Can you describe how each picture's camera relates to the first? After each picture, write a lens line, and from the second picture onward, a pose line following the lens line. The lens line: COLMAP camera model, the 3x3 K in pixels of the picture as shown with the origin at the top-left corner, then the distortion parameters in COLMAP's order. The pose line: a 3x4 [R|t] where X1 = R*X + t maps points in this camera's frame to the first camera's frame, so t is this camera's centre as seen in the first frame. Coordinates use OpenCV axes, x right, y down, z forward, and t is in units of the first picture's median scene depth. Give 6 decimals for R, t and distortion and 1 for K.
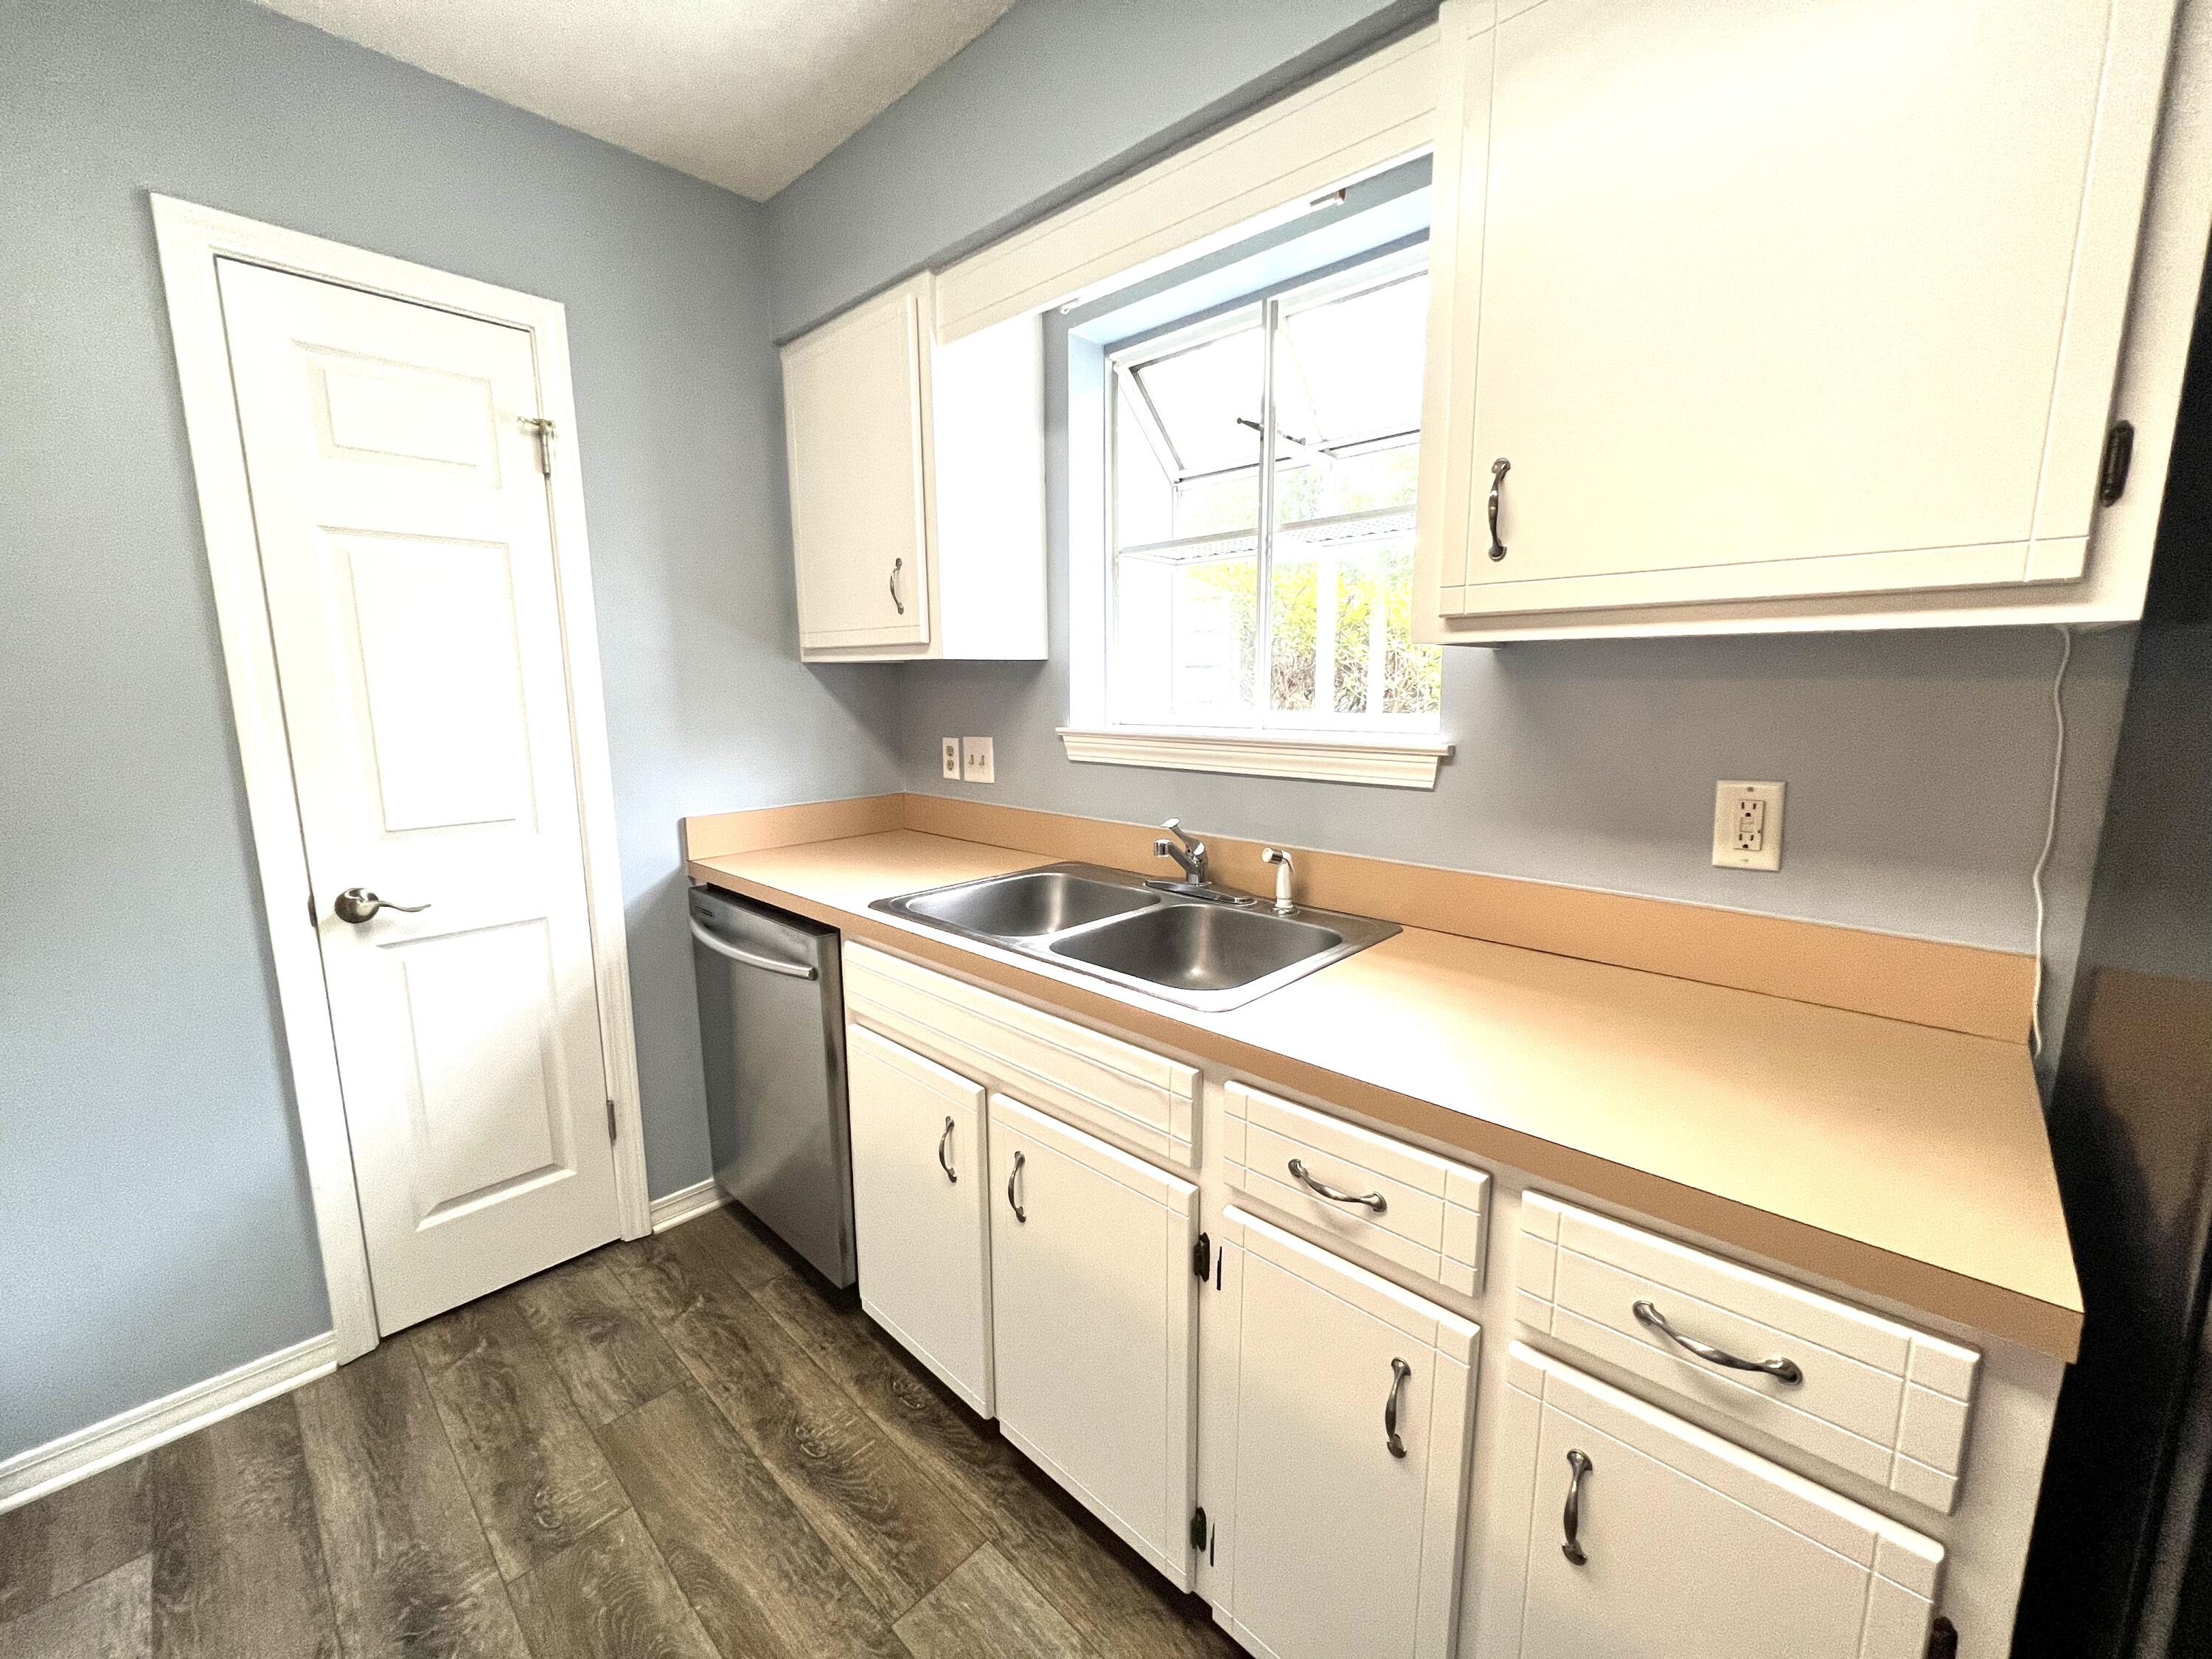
lens RADIAL K [[888.4, 0, 1100.1], [0, 888.4, 829.5], [0, 0, 1]] dist [-0.003588, 0.001318]
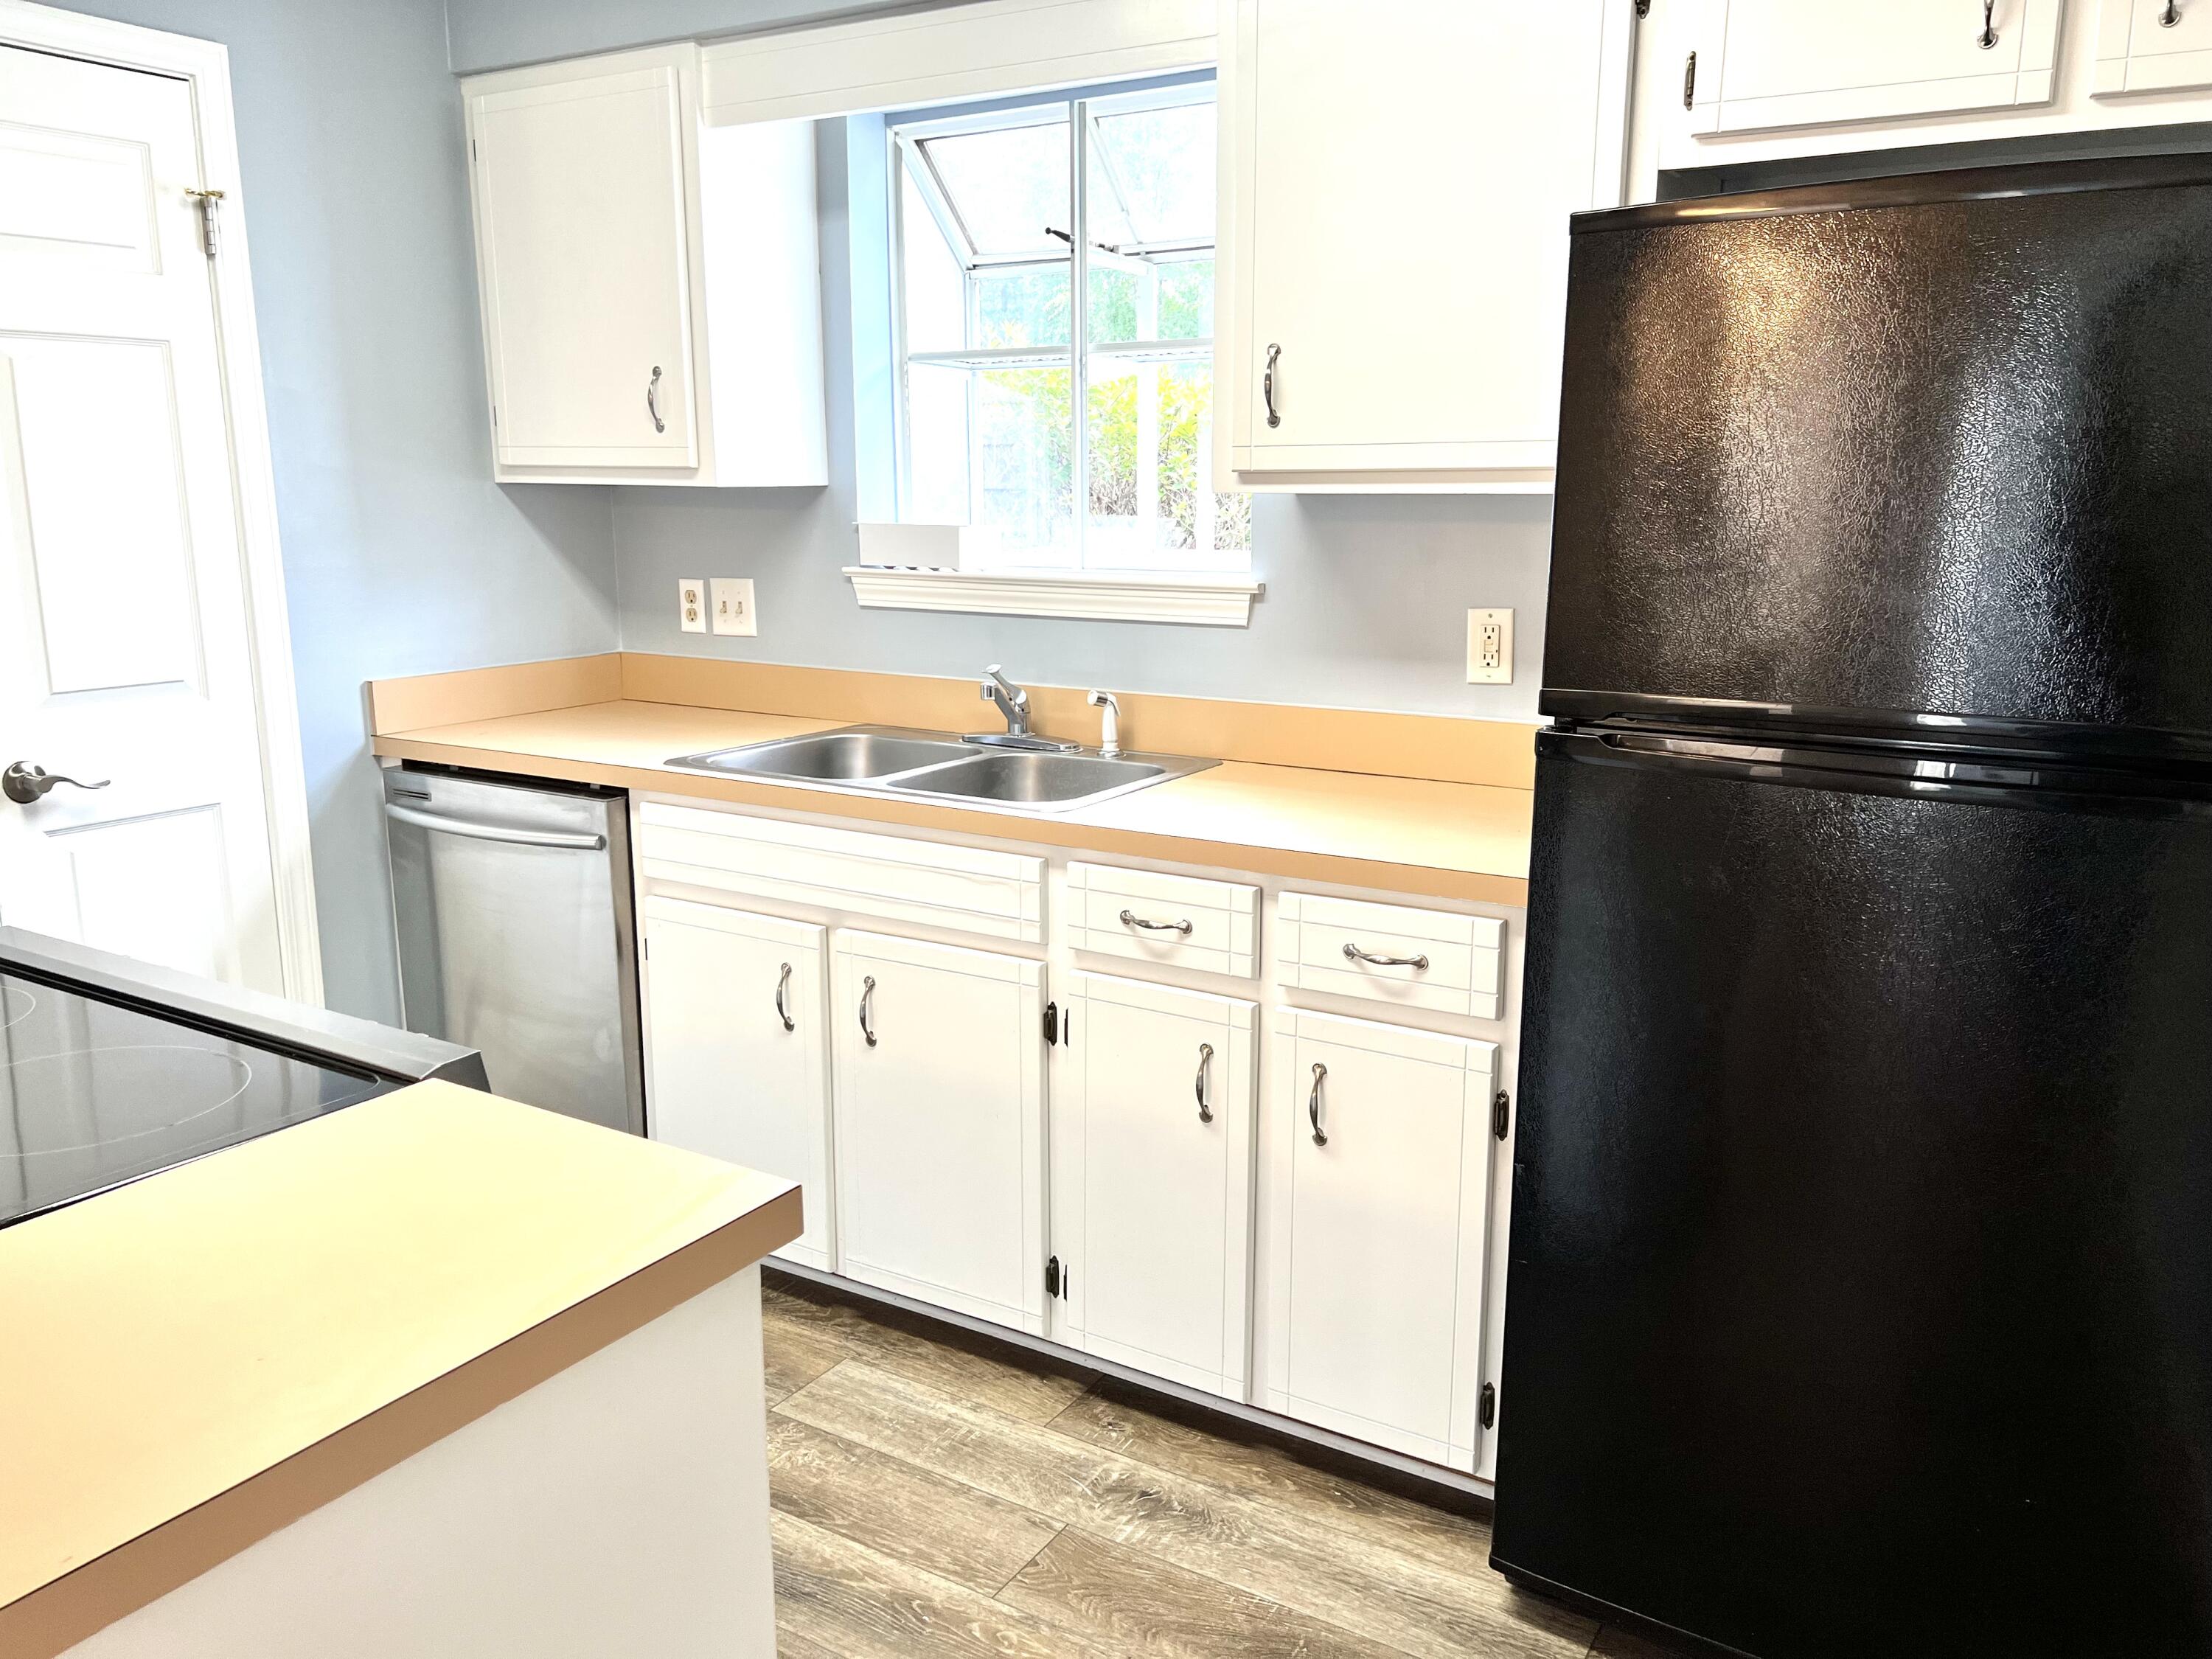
lens RADIAL K [[1671.3, 0, 1115.2], [0, 1671.3, 833.5], [0, 0, 1]] dist [0.058079, -0.065724]
pose [[0.977600, -0.037393, 0.207125, -0.158493], [0.028168, 0.998483, 0.047312, 0.083860], [-0.208580, -0.040418, 0.977170, -0.740263]]
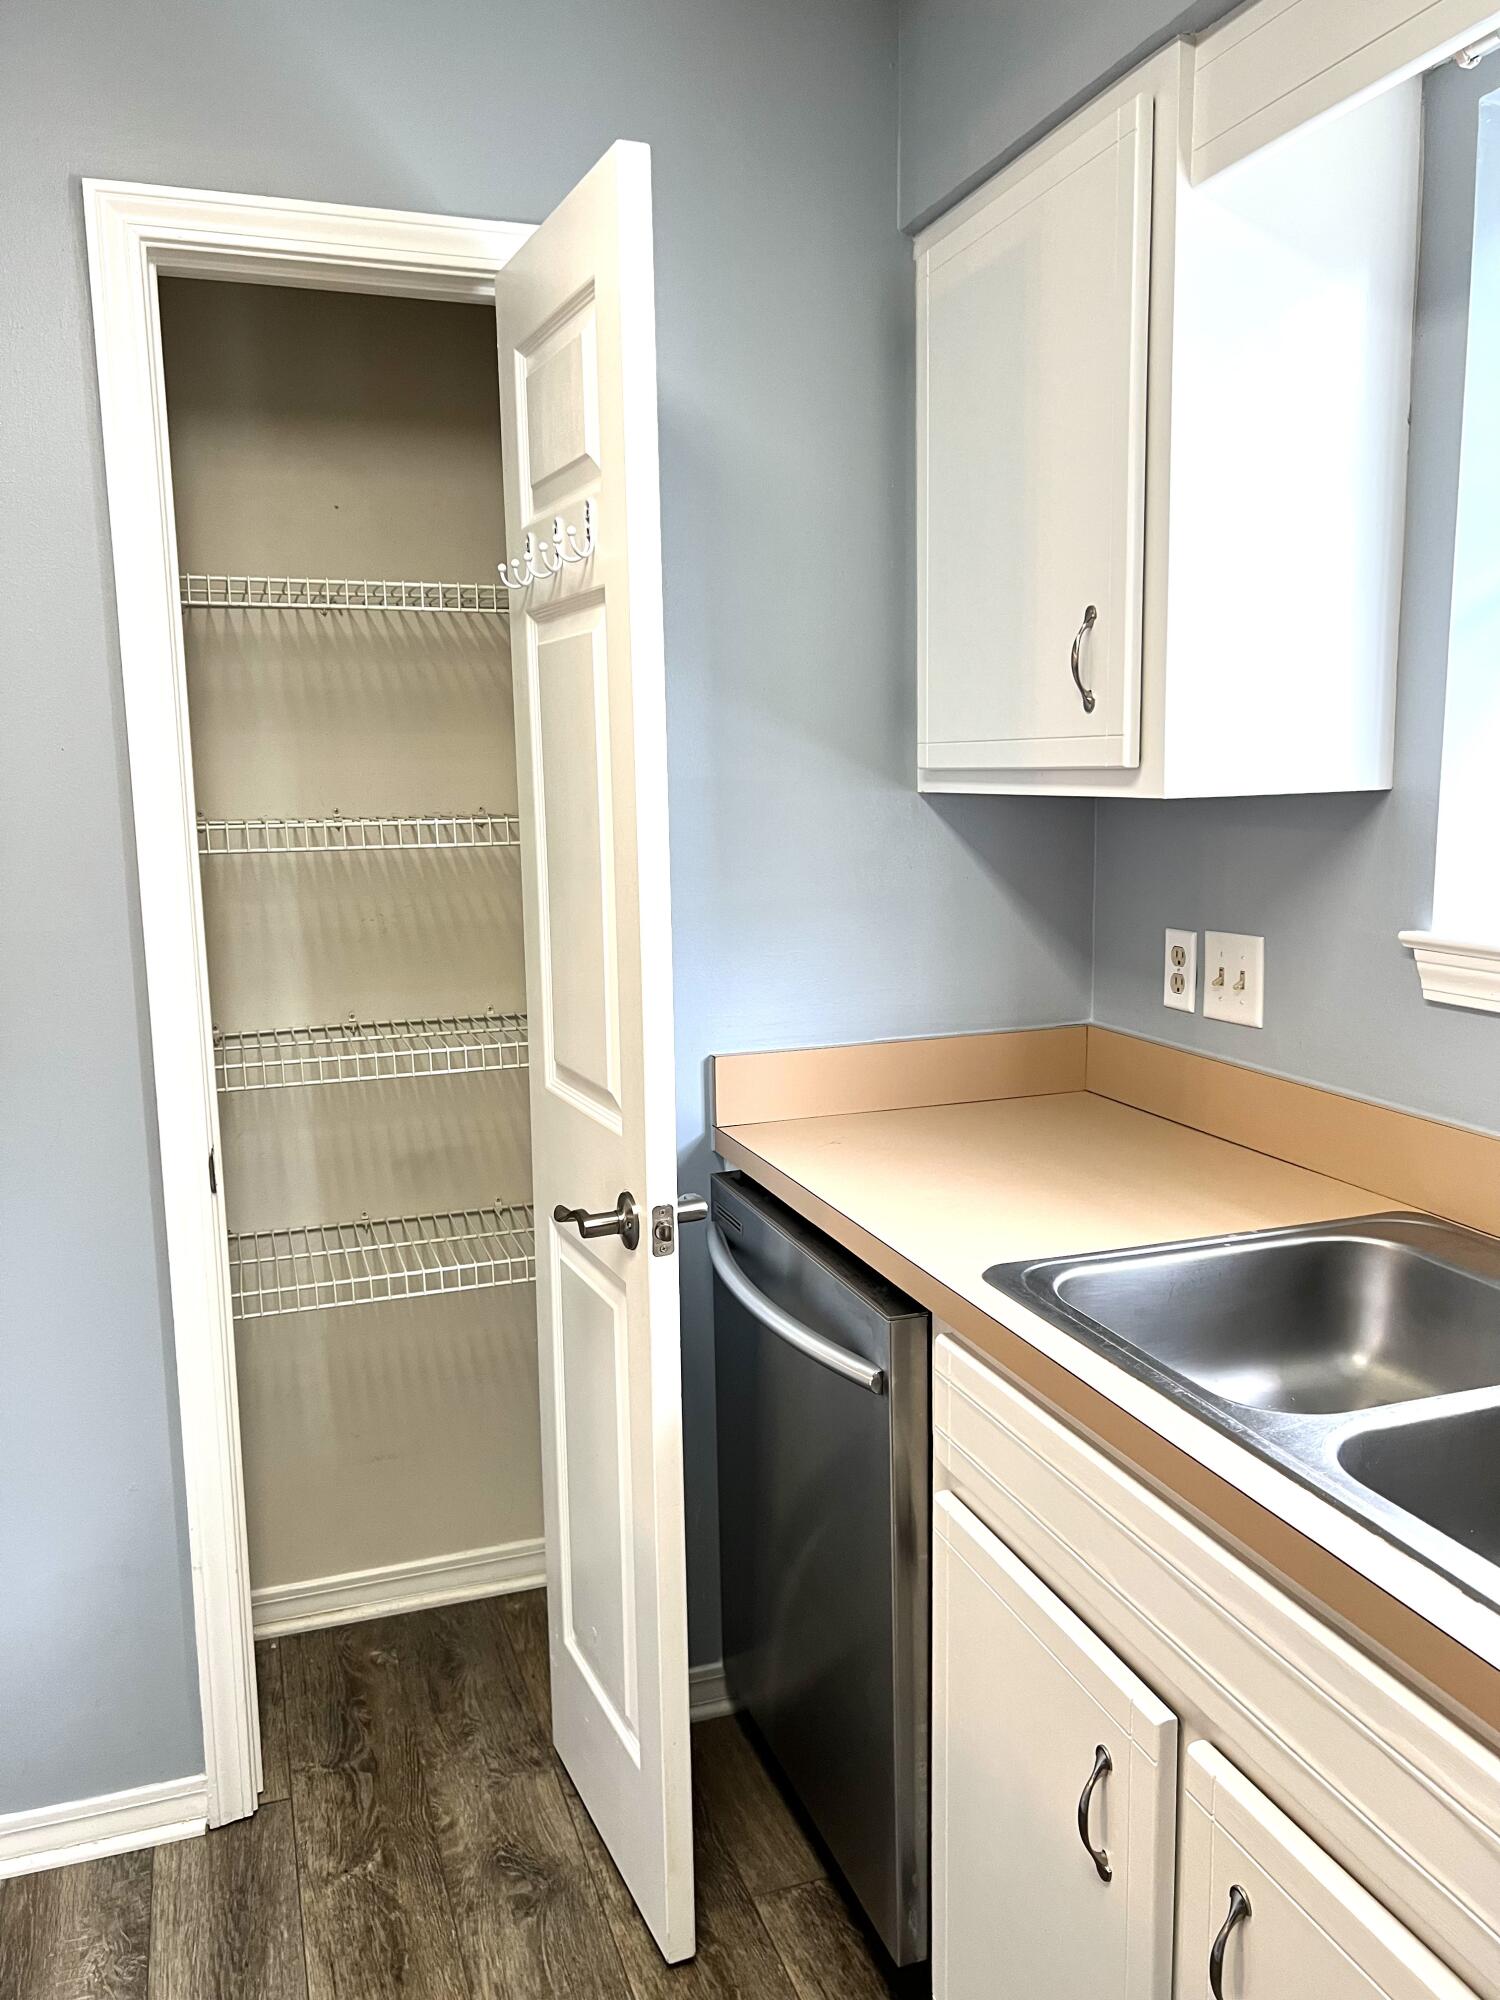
lens RADIAL K [[1511.2, 0, 731.9], [0, 1511.2, 1002.0], [0, 0, 1]] dist [0.058079, -0.065724]
pose [[0.887794, 0.057338, -0.456655, 0.009930], [-0.060566, 0.998135, 0.007579, -0.070760], [0.456238, 0.020929, 0.889612, 0.114523]]
